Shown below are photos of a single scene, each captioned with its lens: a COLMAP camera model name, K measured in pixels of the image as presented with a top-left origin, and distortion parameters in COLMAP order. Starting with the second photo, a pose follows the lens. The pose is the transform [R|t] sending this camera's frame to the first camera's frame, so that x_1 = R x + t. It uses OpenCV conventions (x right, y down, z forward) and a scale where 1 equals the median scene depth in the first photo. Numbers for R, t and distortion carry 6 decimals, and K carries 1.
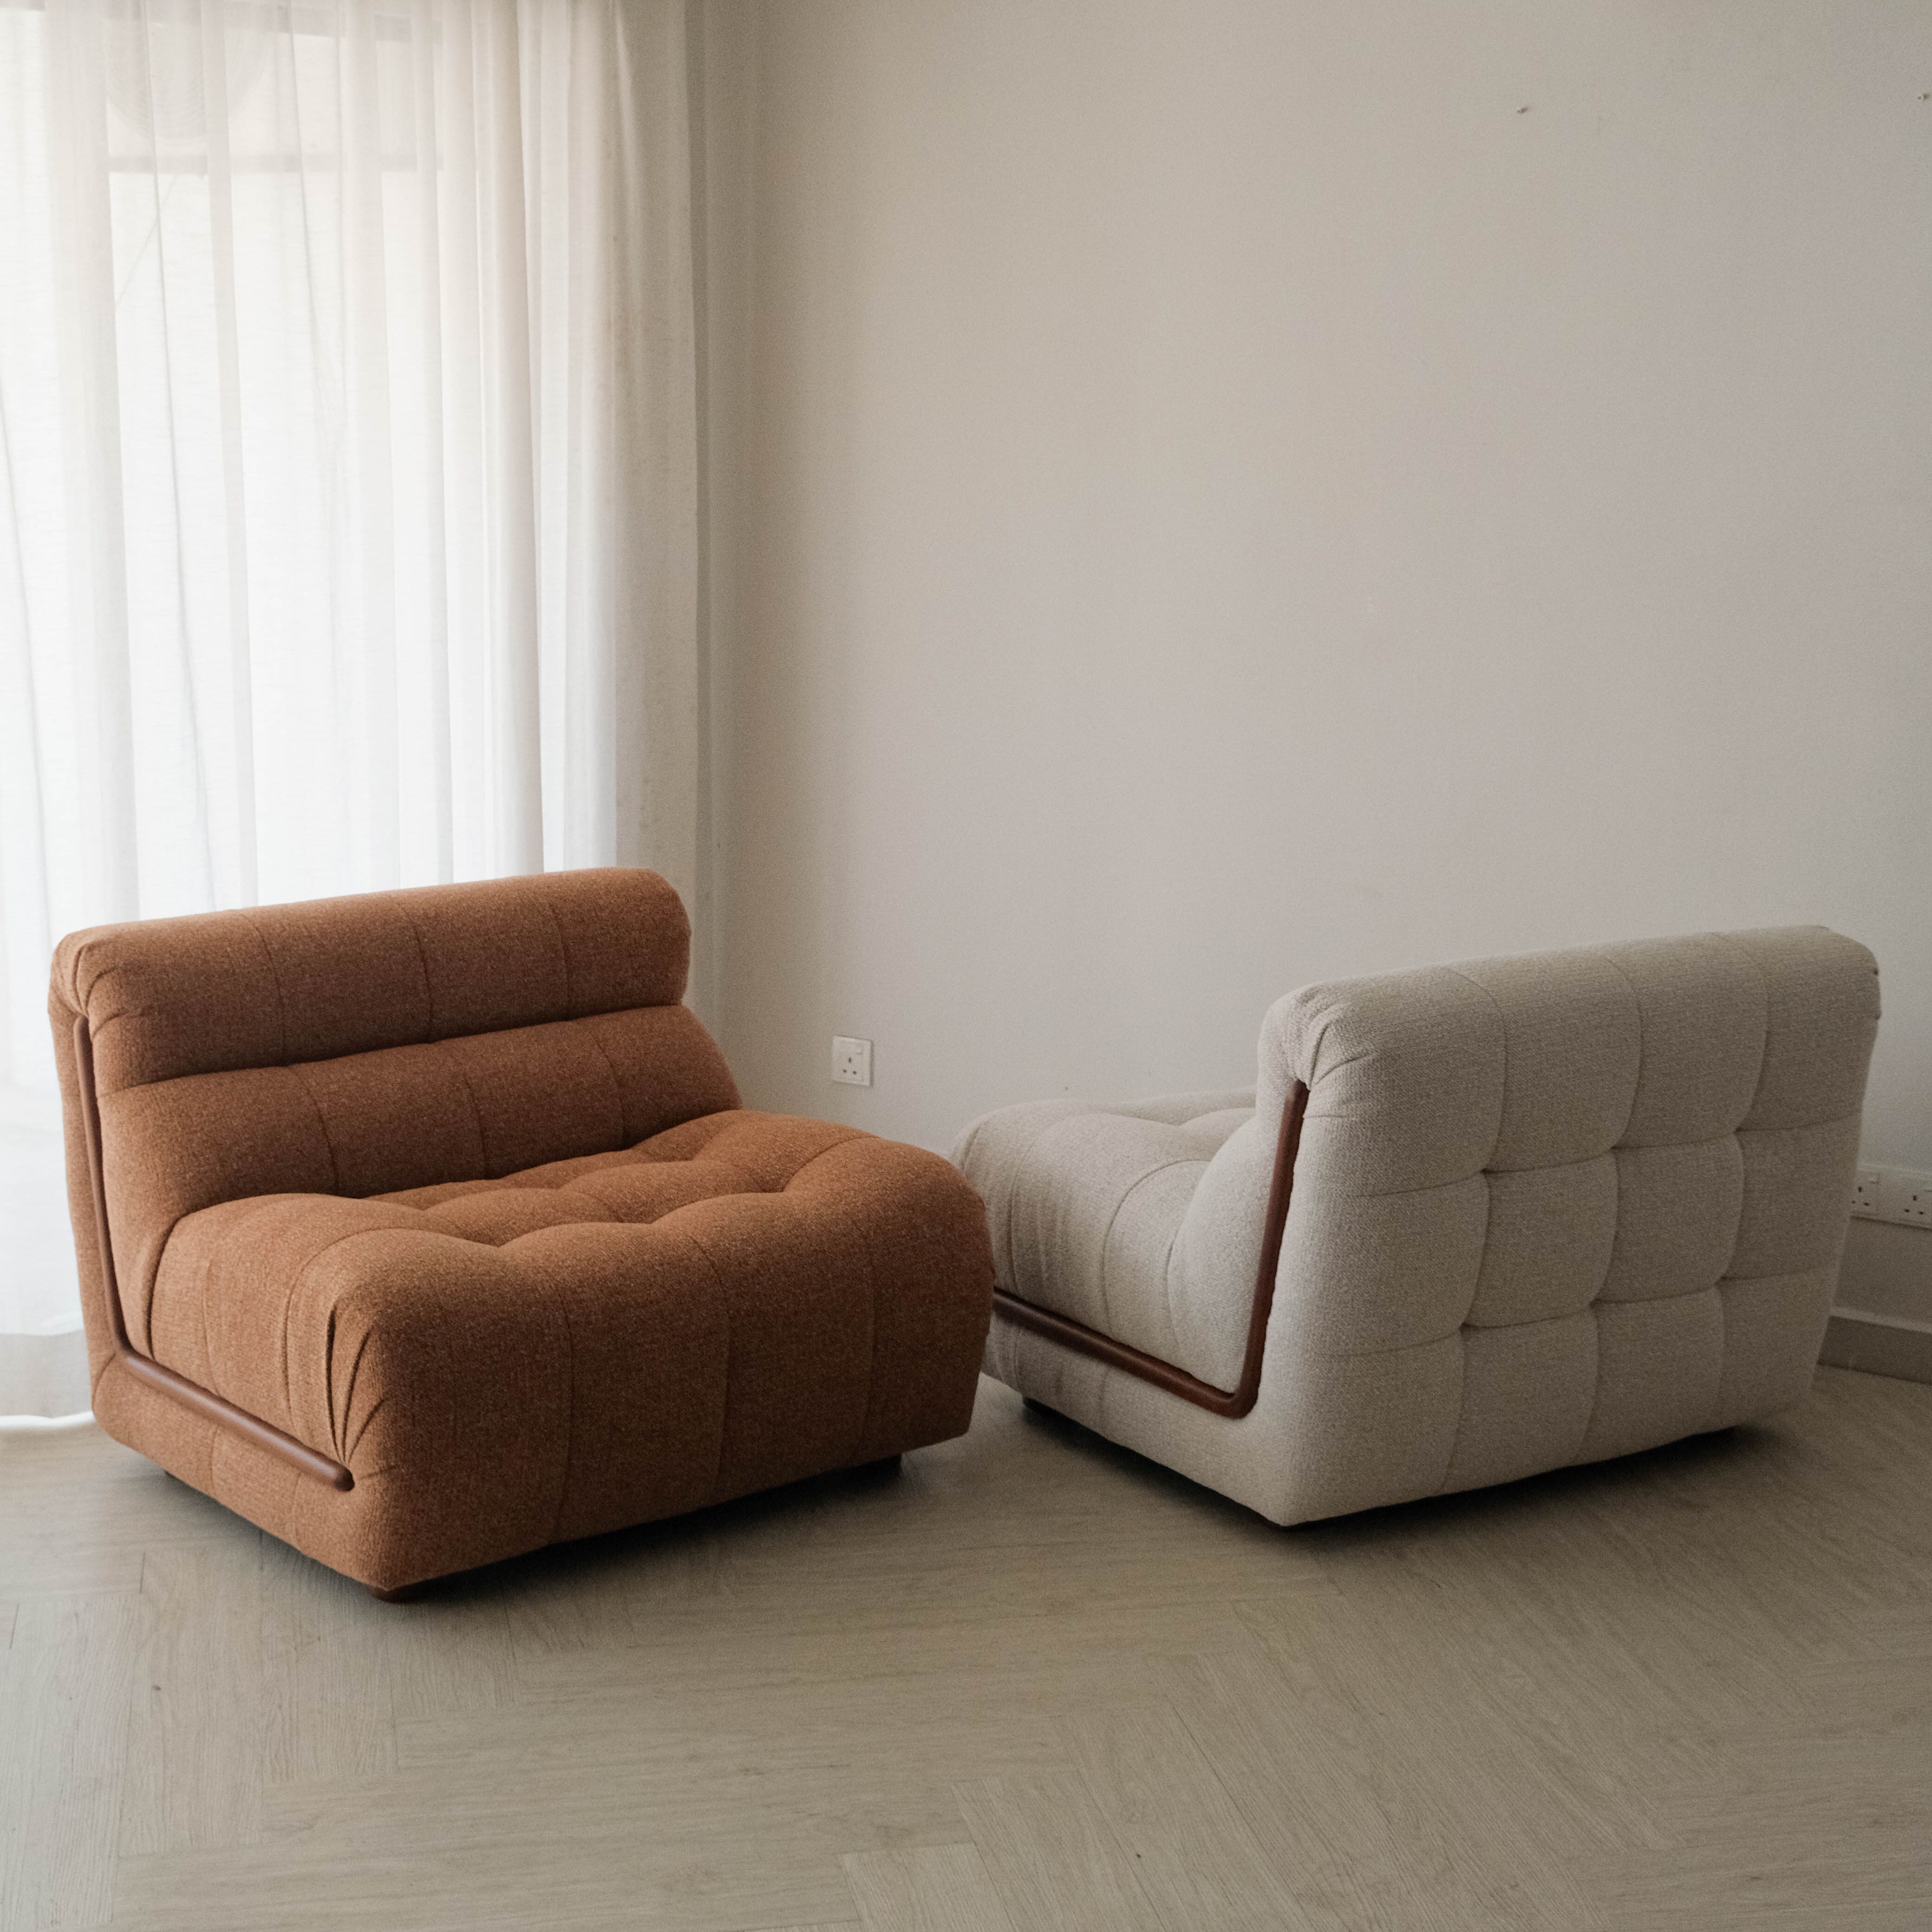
lens RADIAL K [[3466.9, 0, 966.0], [0, 3466.9, 966.0], [0, 0, 1]] dist [0.028753, 0.131666]
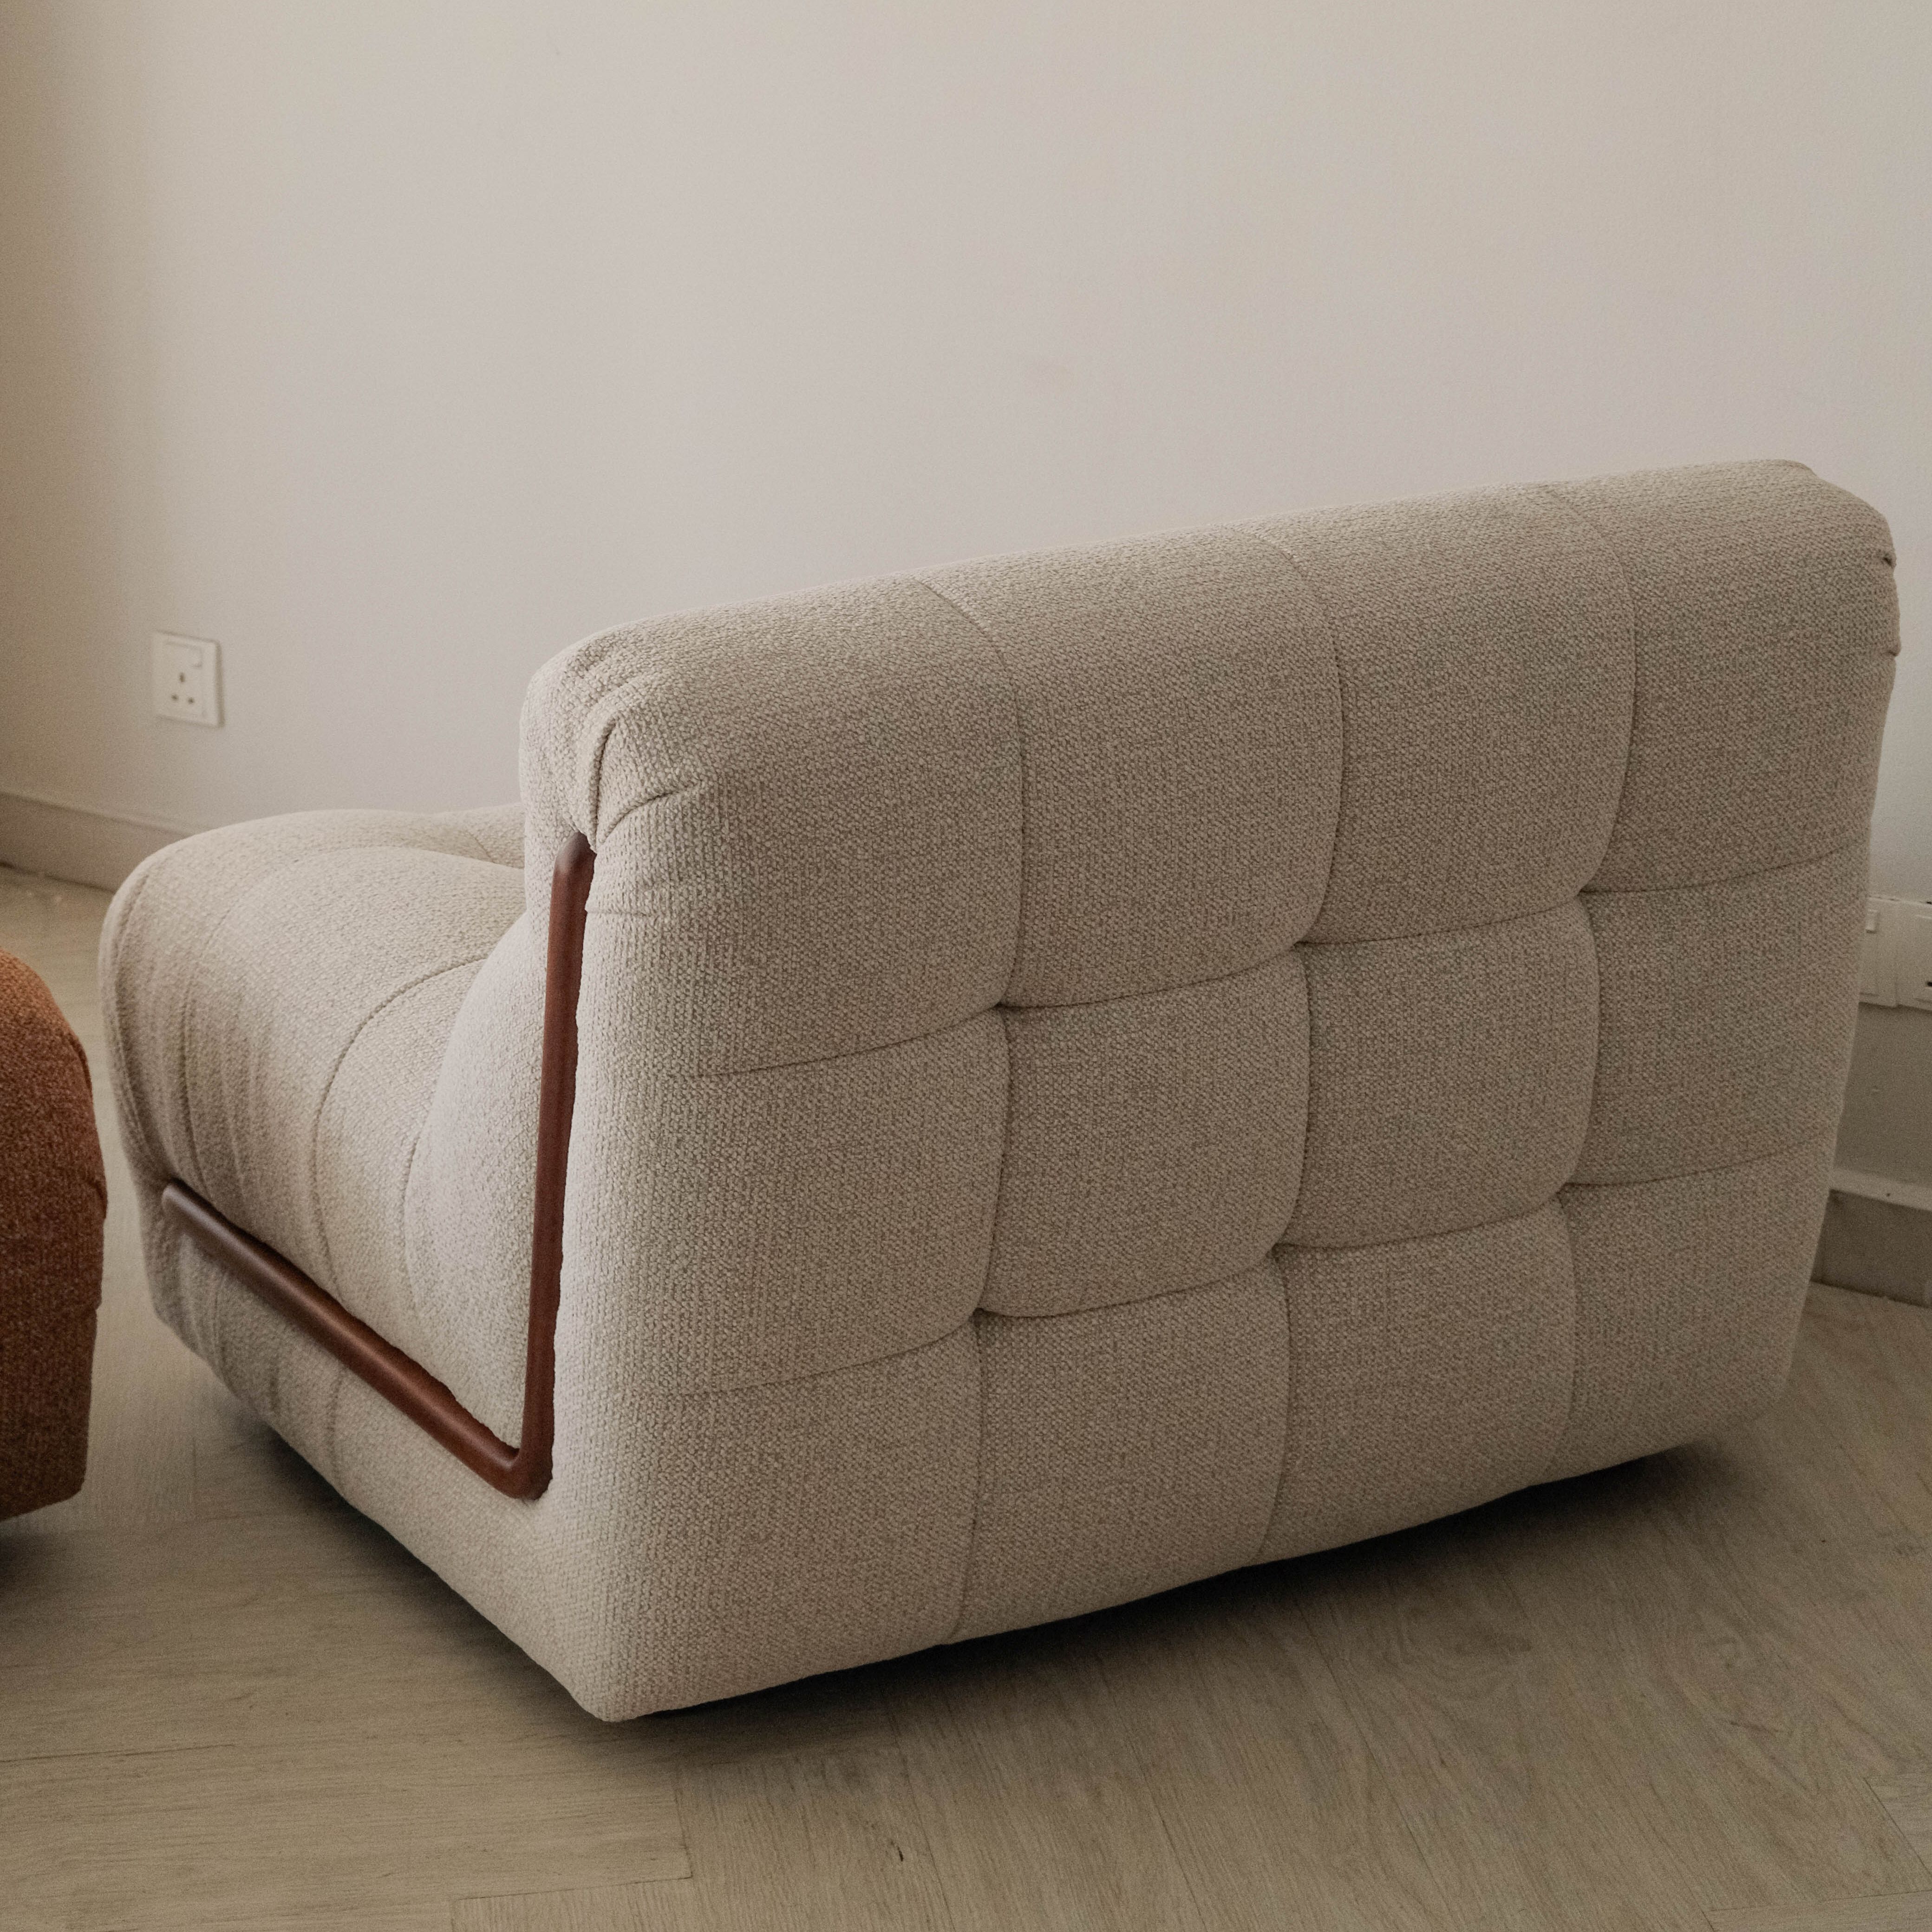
lens RADIAL K [[5111.6, 0, 966.0], [0, 5111.6, 966.0], [0, 0, 1]] dist [0.056044, 0.346240]
pose [[0.998726, -0.007016, -0.049964, 0.175128], [0.012994, 0.992648, 0.120341, -0.030963], [0.048752, -0.120837, 0.991474, 0.289110]]
